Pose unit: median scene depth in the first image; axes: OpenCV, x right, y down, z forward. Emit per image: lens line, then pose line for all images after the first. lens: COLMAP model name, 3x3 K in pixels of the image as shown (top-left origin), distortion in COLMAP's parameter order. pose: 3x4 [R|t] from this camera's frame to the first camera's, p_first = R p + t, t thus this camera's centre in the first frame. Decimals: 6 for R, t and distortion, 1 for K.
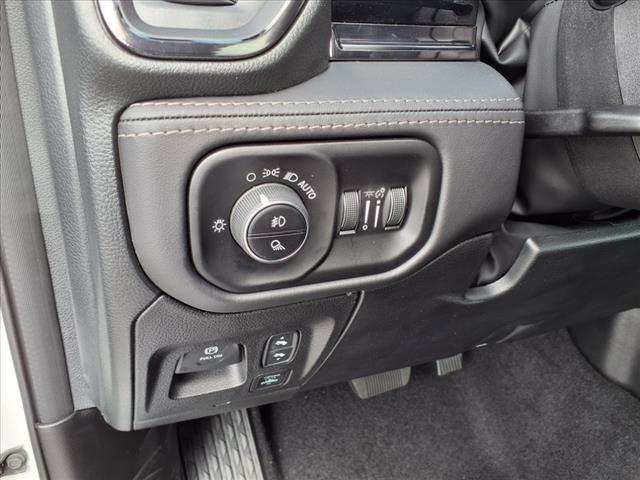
lens RADIAL K [[521.5, 0, 310.1], [0, 521.5, 243.3], [0, 0, 1]] dist [0.117986, -0.218388]
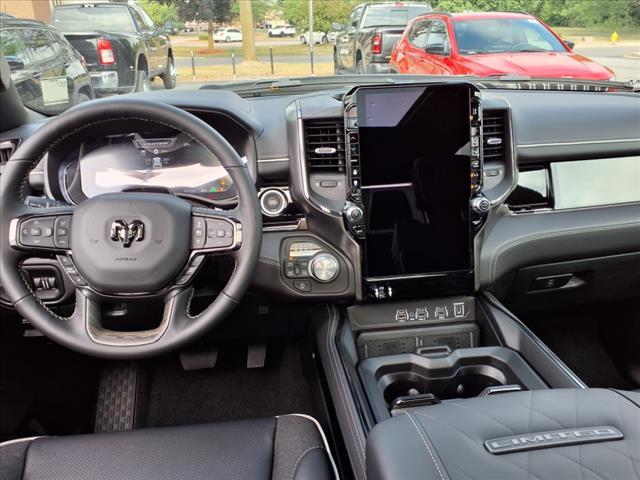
lens RADIAL K [[521.5, 0, 310.1], [0, 521.5, 243.3], [0, 0, 1]] dist [0.117986, -0.218388]
pose [[0.932721, 0.053250, -0.356646, 3.046868], [-0.074164, 0.996221, -0.045214, -0.300219], [0.352890, 0.068622, 0.933145, -1.754842]]
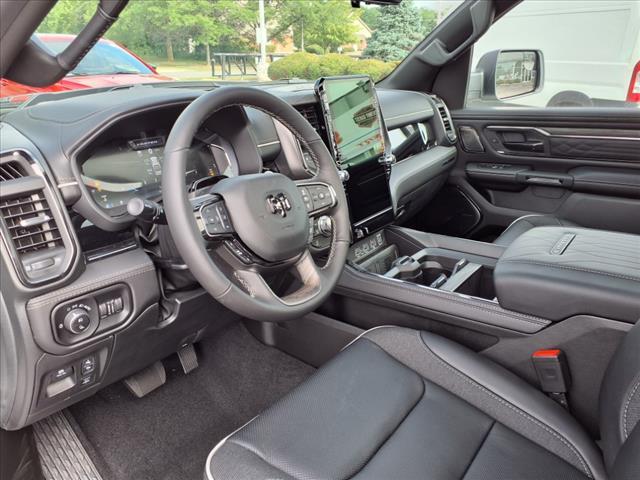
lens RADIAL K [[521.5, 0, 310.1], [0, 521.5, 243.3], [0, 0, 1]] dist [0.117986, -0.218388]
pose [[0.890811, -0.205397, 0.405299, -0.019428], [0.234374, 0.971884, -0.022603, -0.083035], [-0.389261, 0.115126, 0.913905, -2.302100]]
